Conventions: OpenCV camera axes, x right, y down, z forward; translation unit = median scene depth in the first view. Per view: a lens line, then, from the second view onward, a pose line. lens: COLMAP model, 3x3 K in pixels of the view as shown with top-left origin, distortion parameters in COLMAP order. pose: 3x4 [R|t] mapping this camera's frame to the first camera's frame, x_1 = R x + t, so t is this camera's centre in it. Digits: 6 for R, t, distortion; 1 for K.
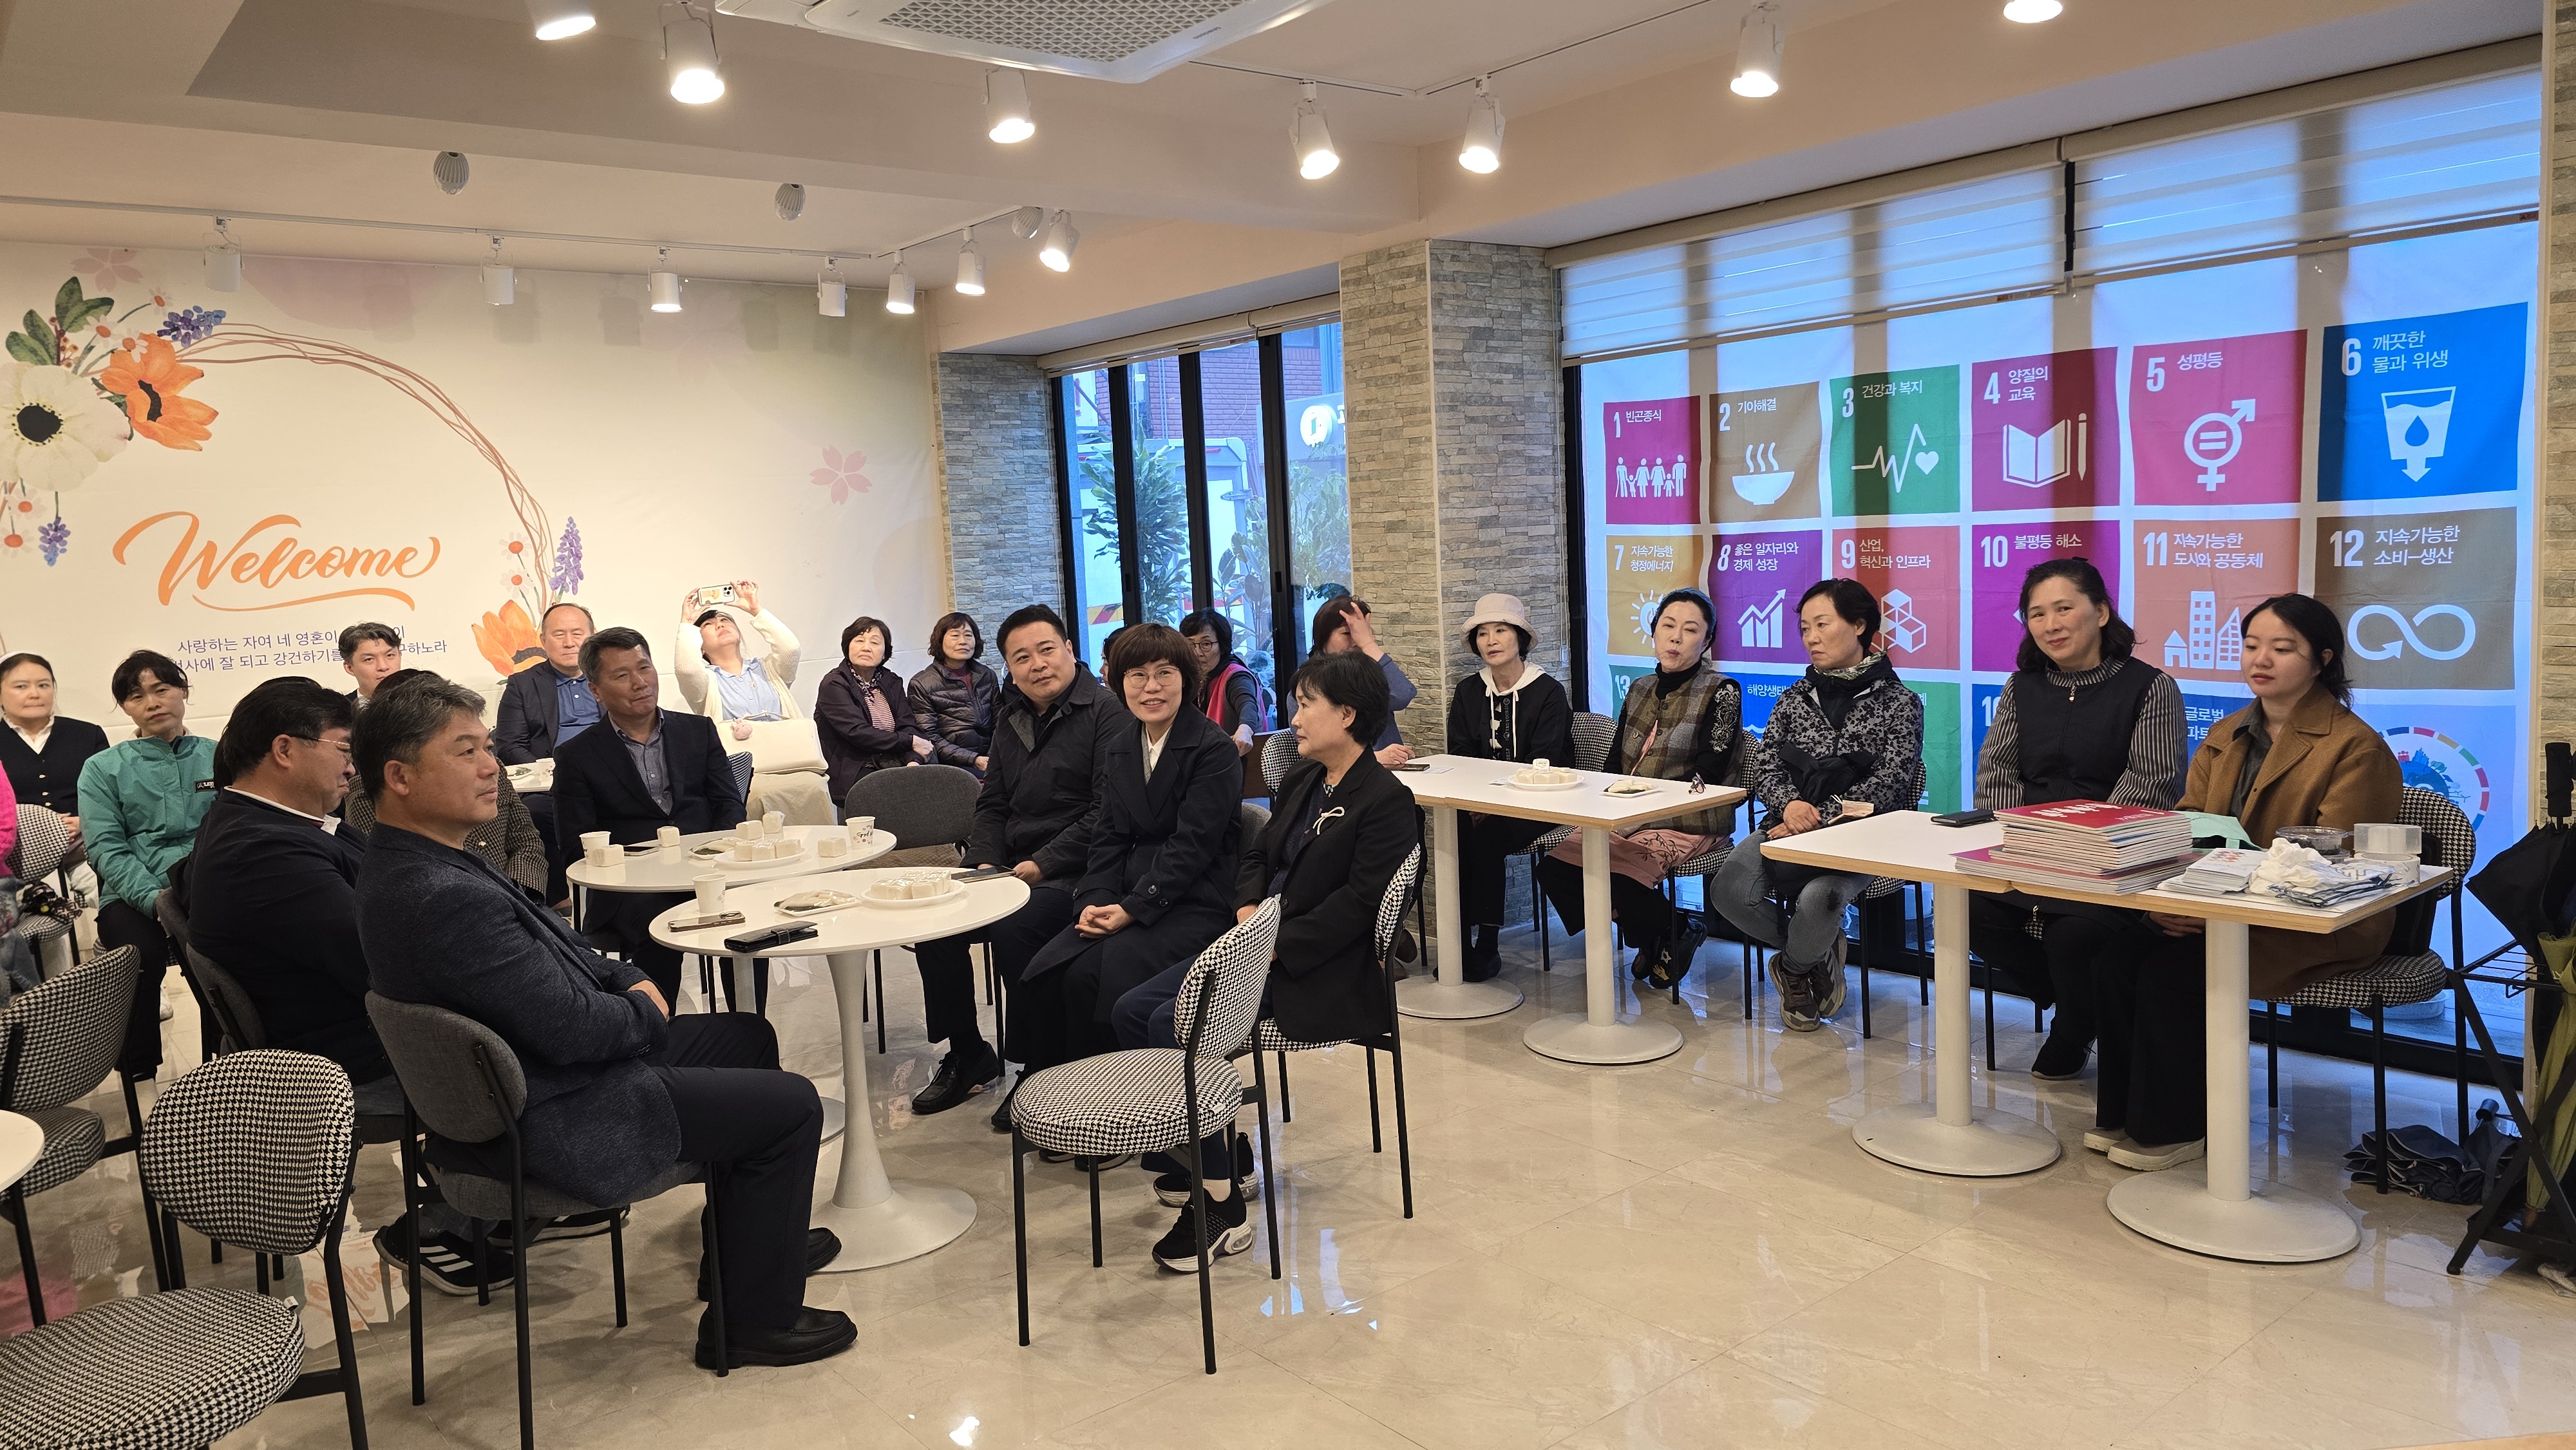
lens RADIAL K [[1701.8, 0, 1247.6], [0, 1701.8, 706.6], [0, 0, 1]] dist [0.110021, -0.111672]
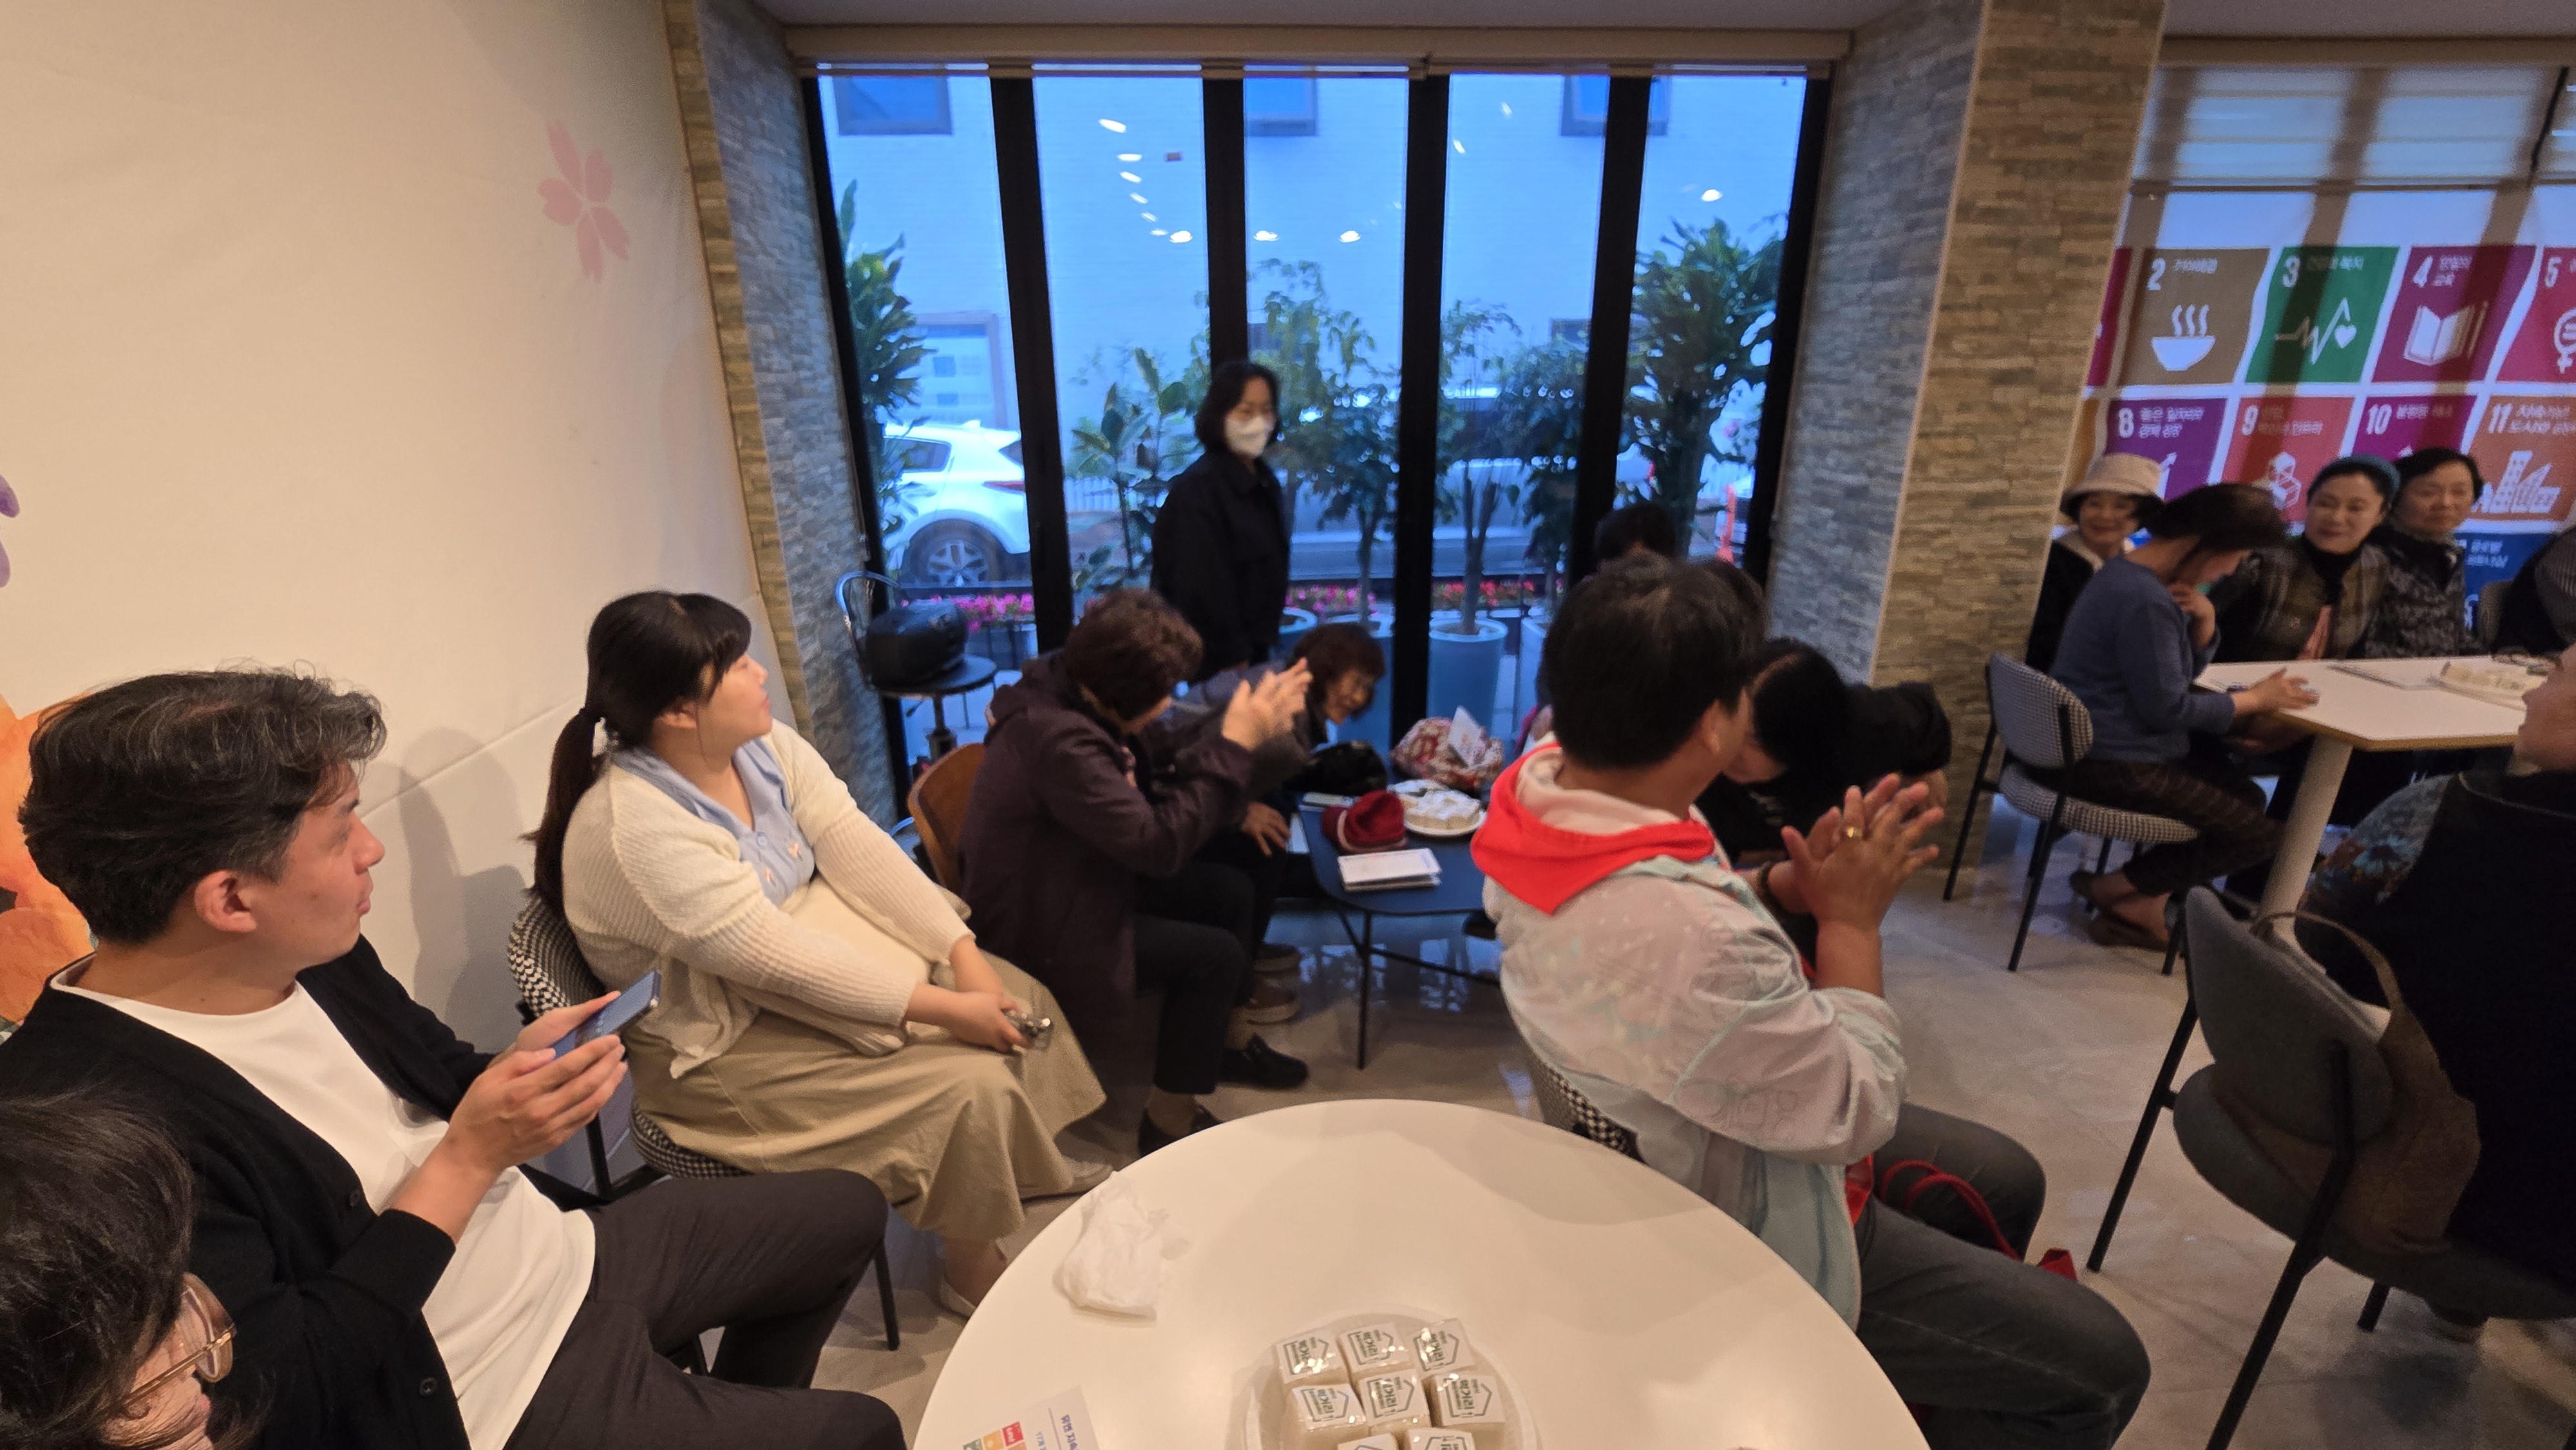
lens RADIAL K [[1116.0, 0, 1276.8], [0, 1116.0, 775.6], [0, 0, 1]] dist [-0.011108, 0.004196]
pose [[0.550057, -0.247340, 0.797659, -0.548181], [0.072415, 0.965664, 0.249499, -0.082037], [-0.831982, -0.079476, 0.549081, 0.998032]]
